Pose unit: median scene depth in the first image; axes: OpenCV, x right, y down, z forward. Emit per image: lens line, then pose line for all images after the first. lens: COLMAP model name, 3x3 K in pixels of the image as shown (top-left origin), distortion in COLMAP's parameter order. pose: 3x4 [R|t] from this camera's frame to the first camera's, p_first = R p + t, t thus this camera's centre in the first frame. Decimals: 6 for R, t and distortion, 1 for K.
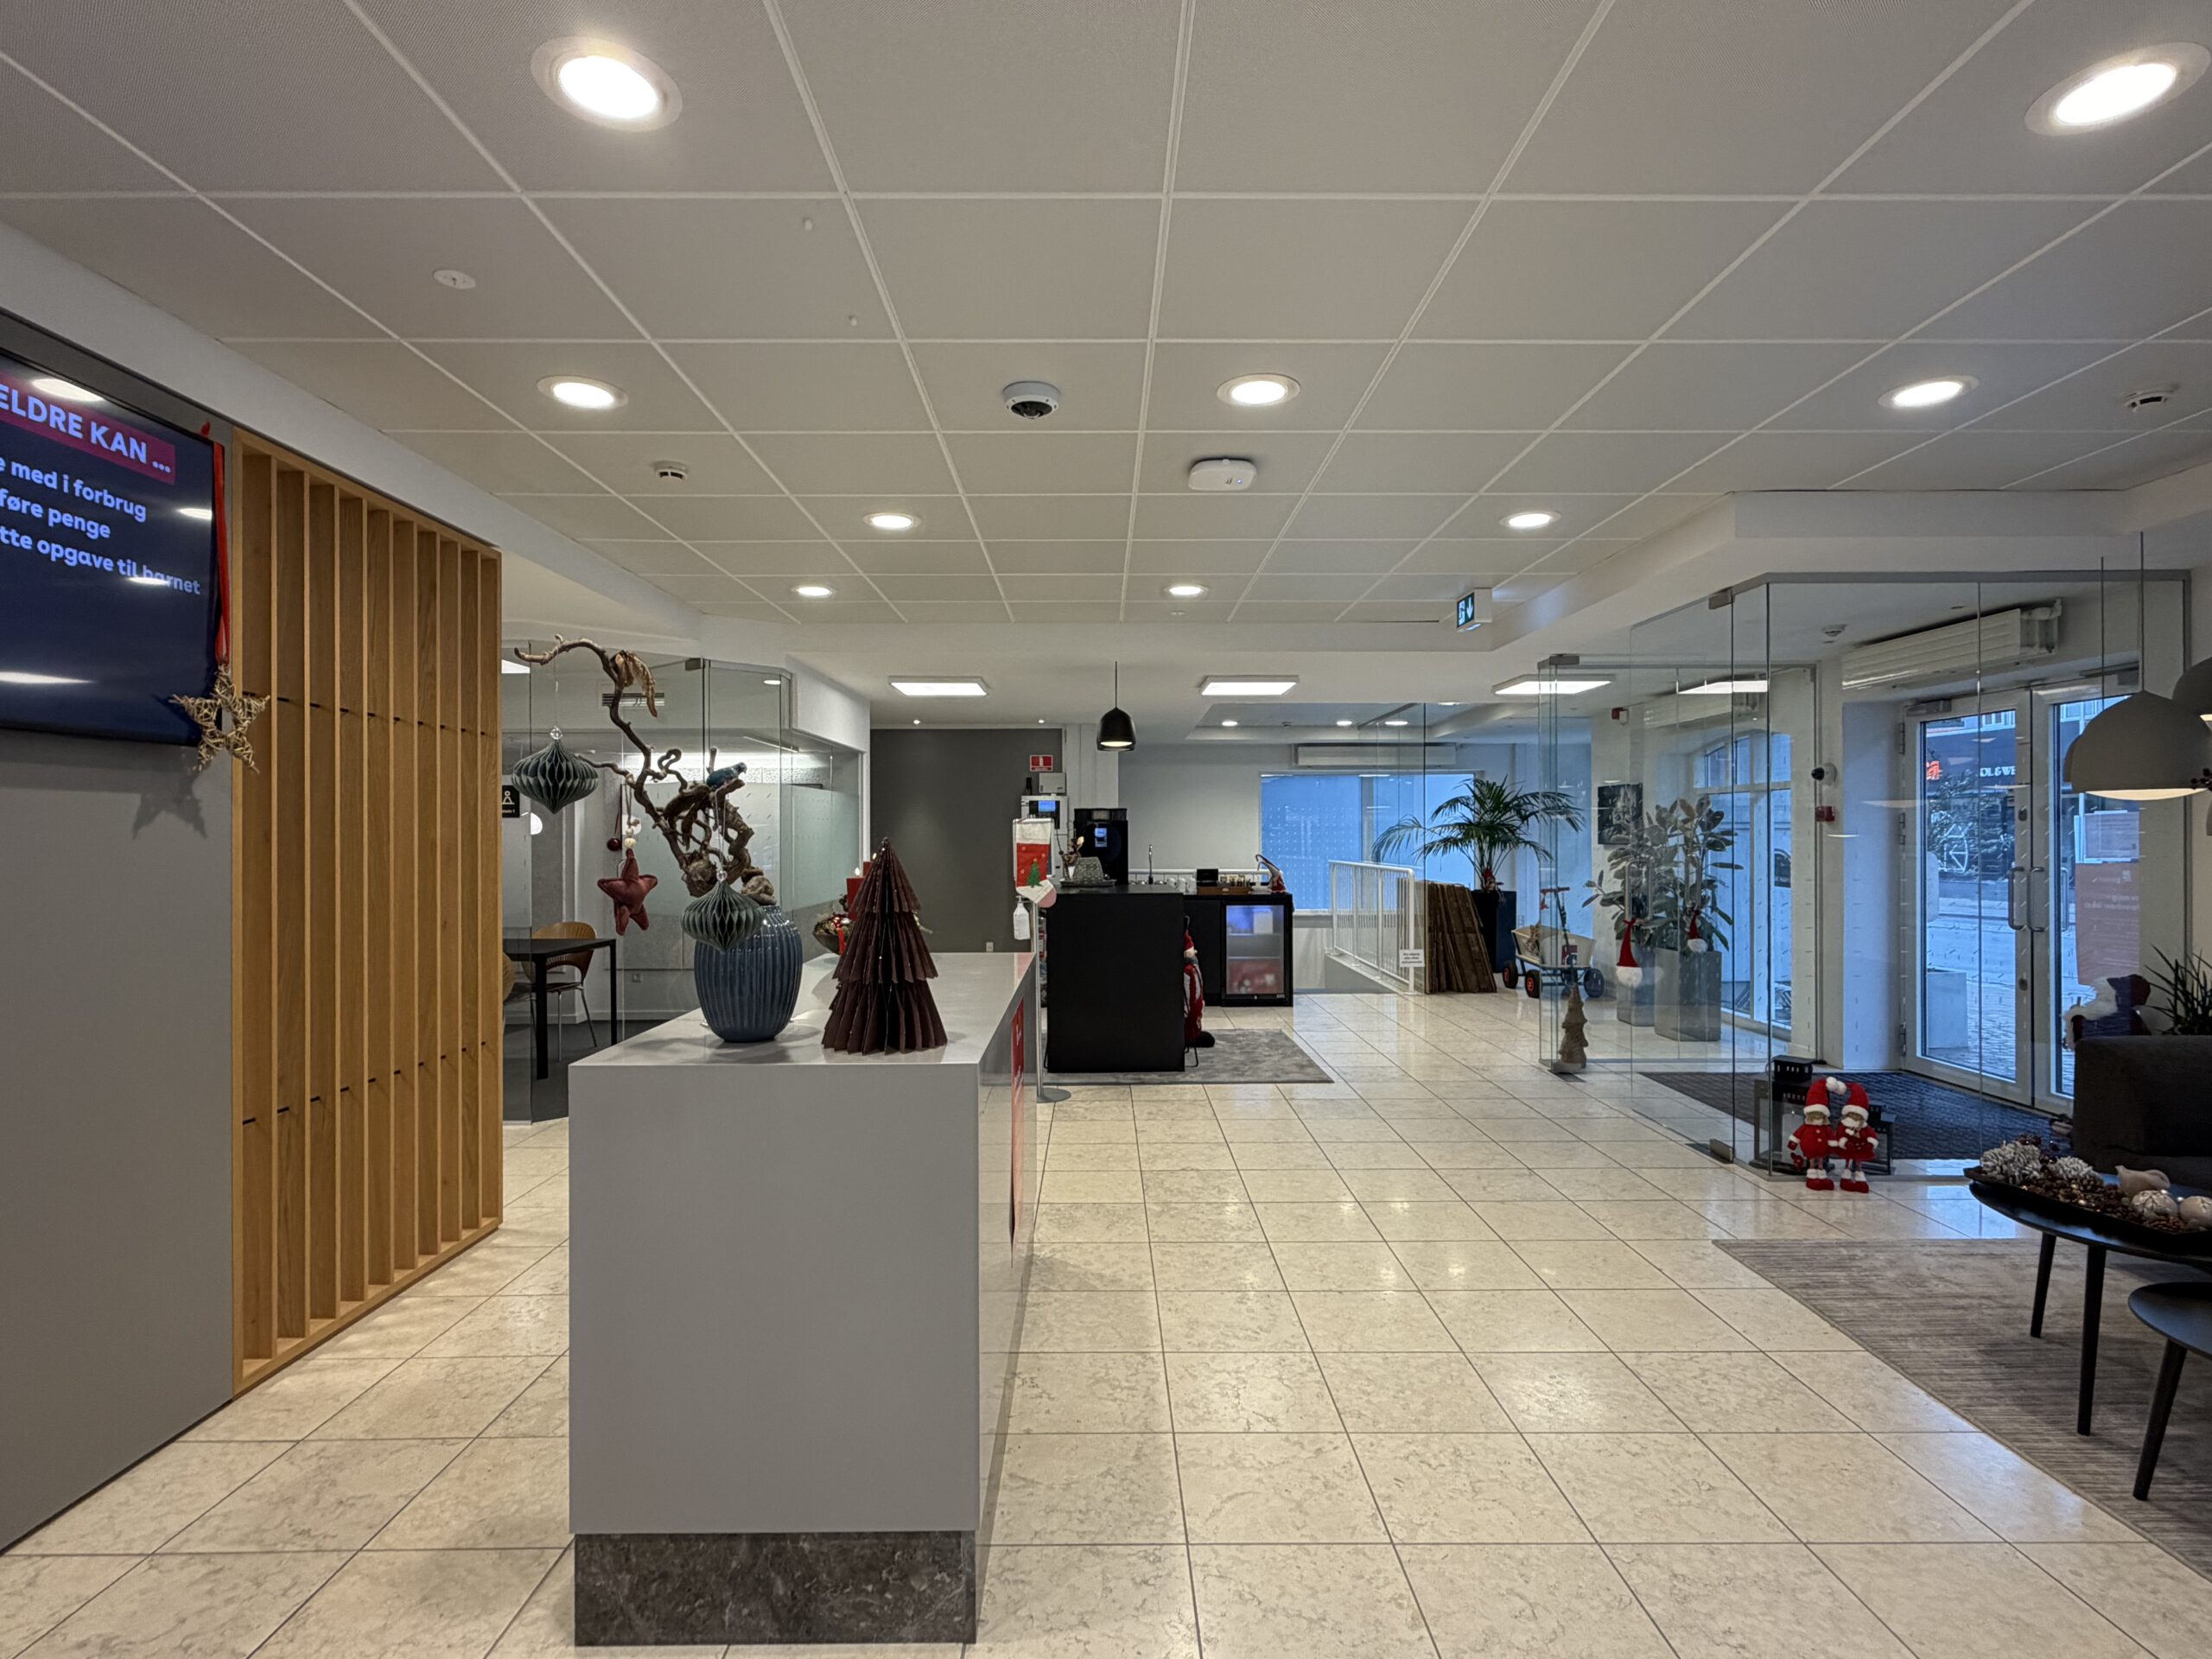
lens RADIAL K [[1105.6, 0, 1106.0], [0, 1105.6, 829.5], [0, 0, 1]] dist [-0.011027, -0.000146]
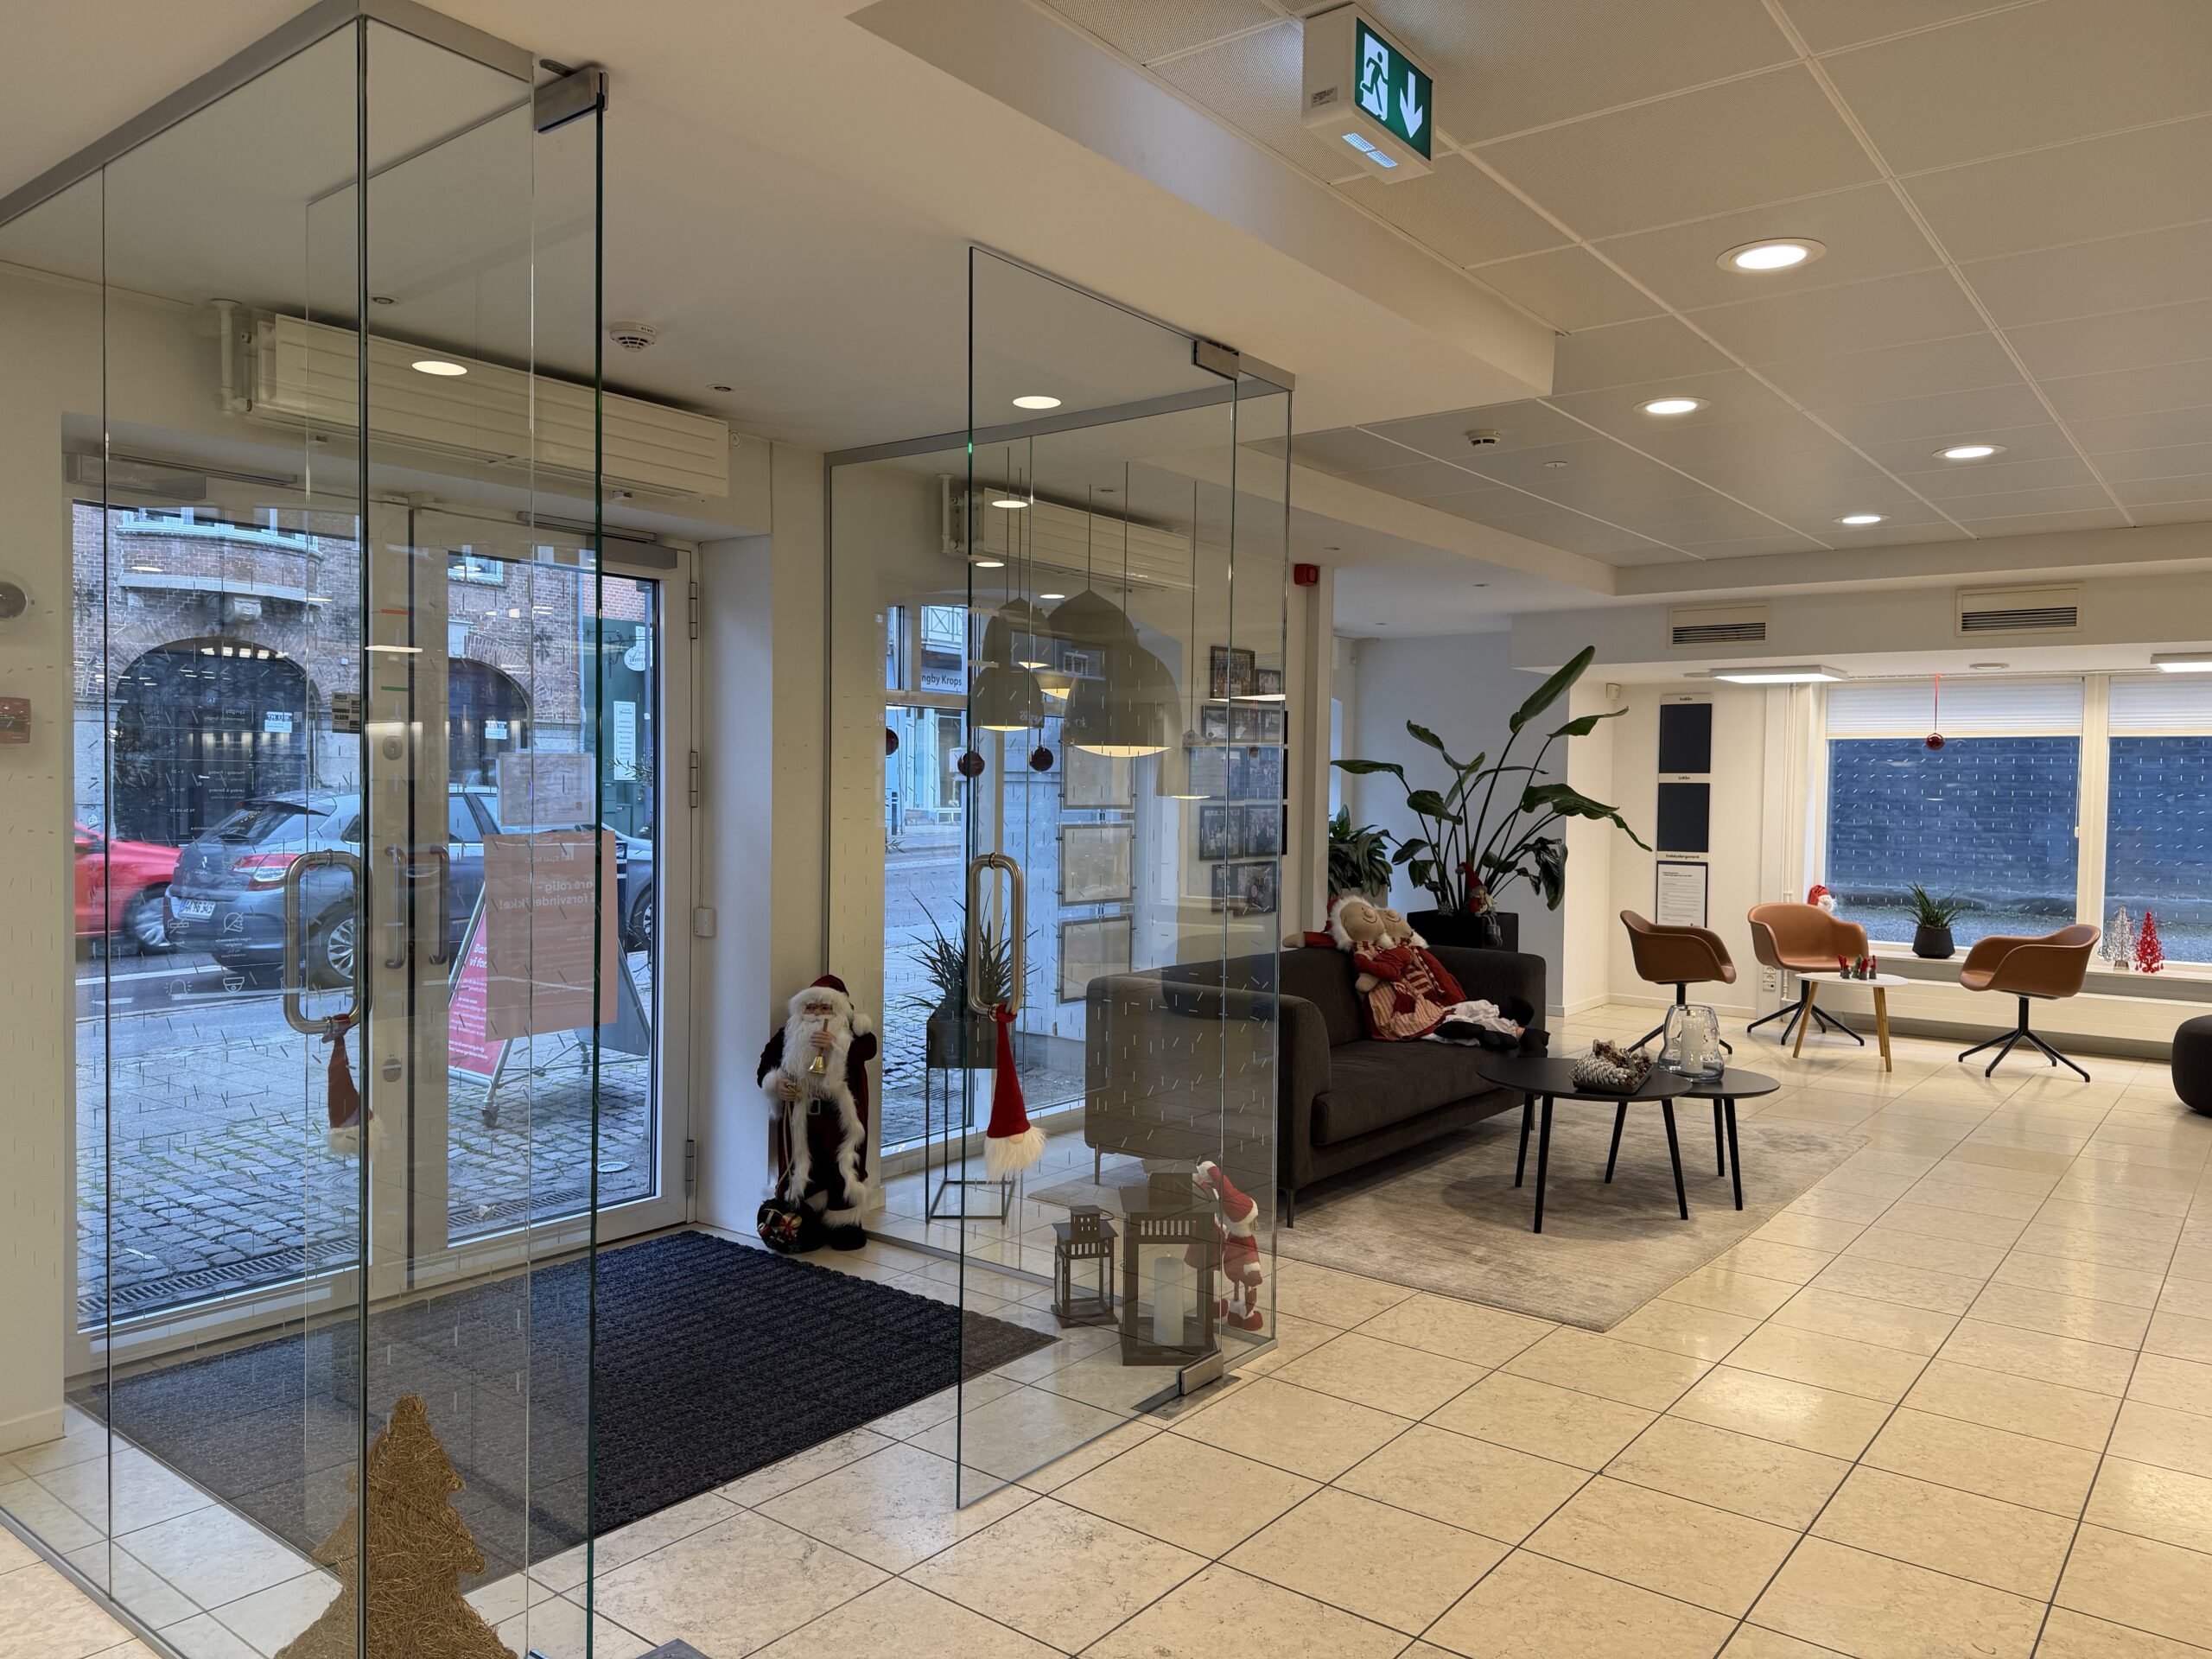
lens RADIAL K [[1581.9, 0, 1106.0], [0, 1581.9, 829.5], [0, 0, 1]] dist [-0.003638, -0.156361]
pose [[-0.785425, -0.024495, 0.618473, 0.145998], [-0.016916, 0.999693, 0.018111, 0.024536], [-0.618726, 0.003762, -0.785598, 1.676575]]
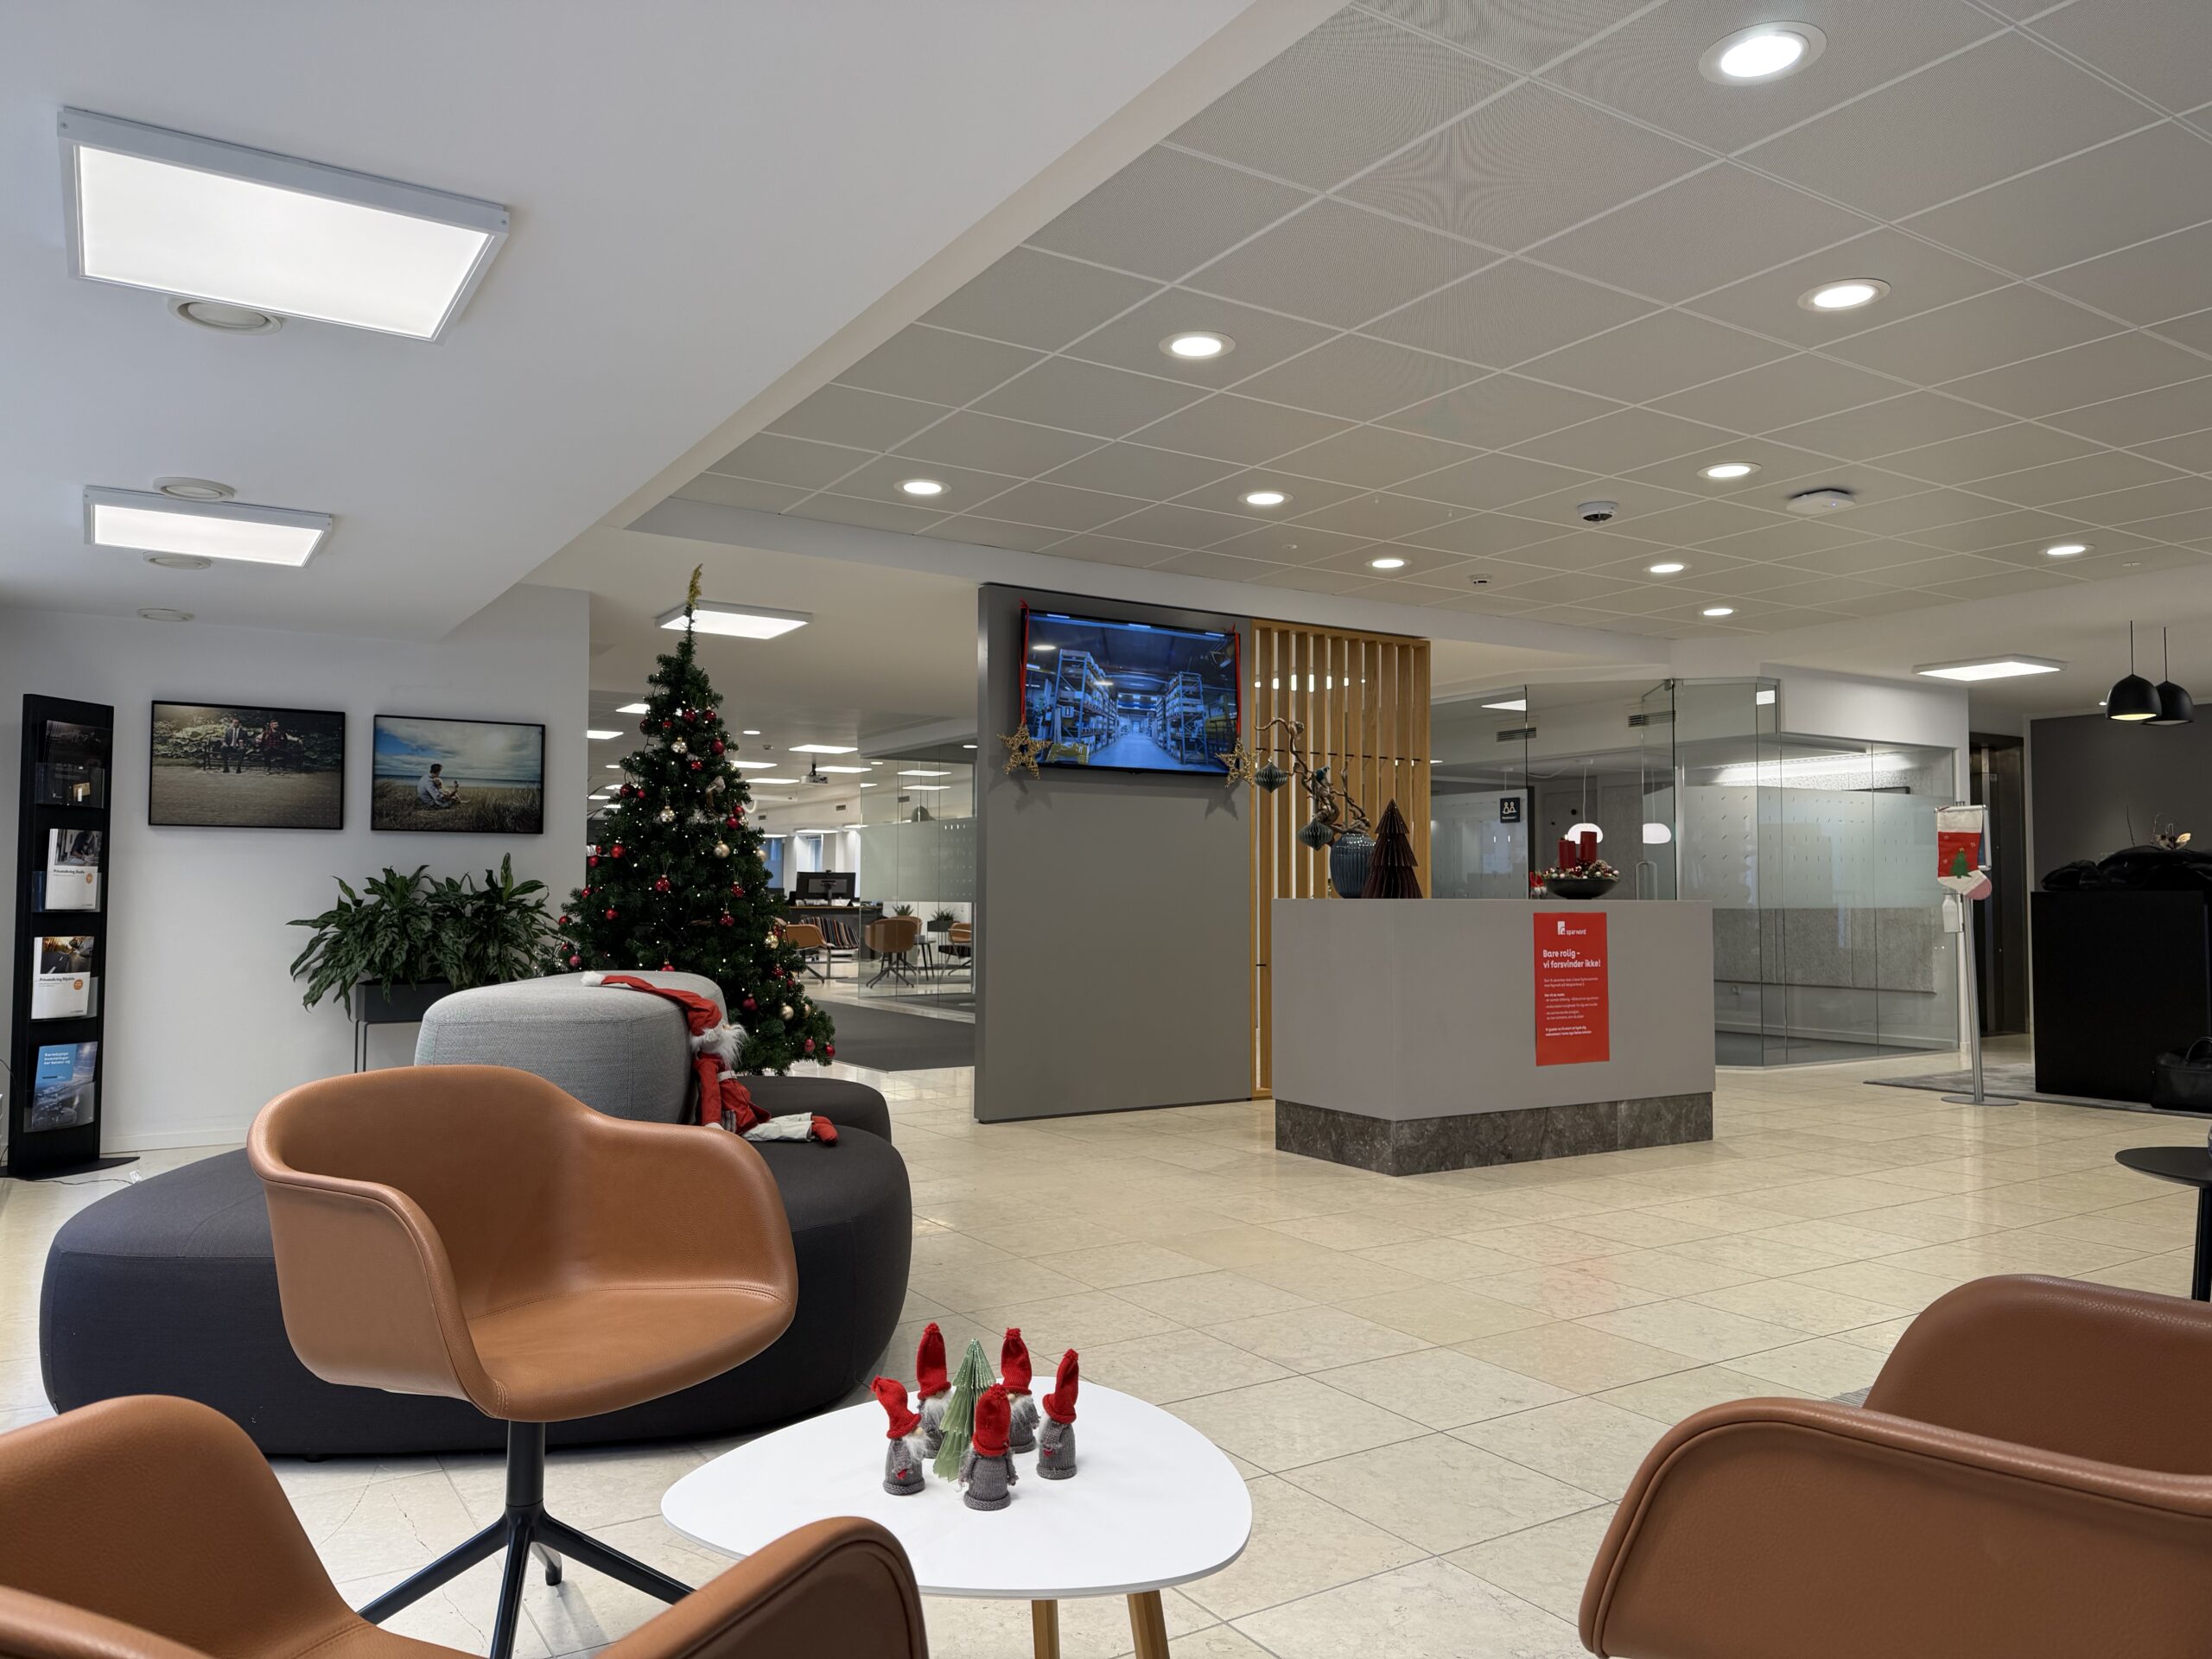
lens RADIAL K [[1546.2, 0, 1106.0], [0, 1546.2, 829.5], [0, 0, 1]] dist [0.073619, -0.087737]
pose [[0.530368, -0.029839, -0.847242, 1.008263], [-0.000163, 0.999377, -0.035299, 0.085045], [0.847768, 0.018860, 0.530032, -0.503285]]
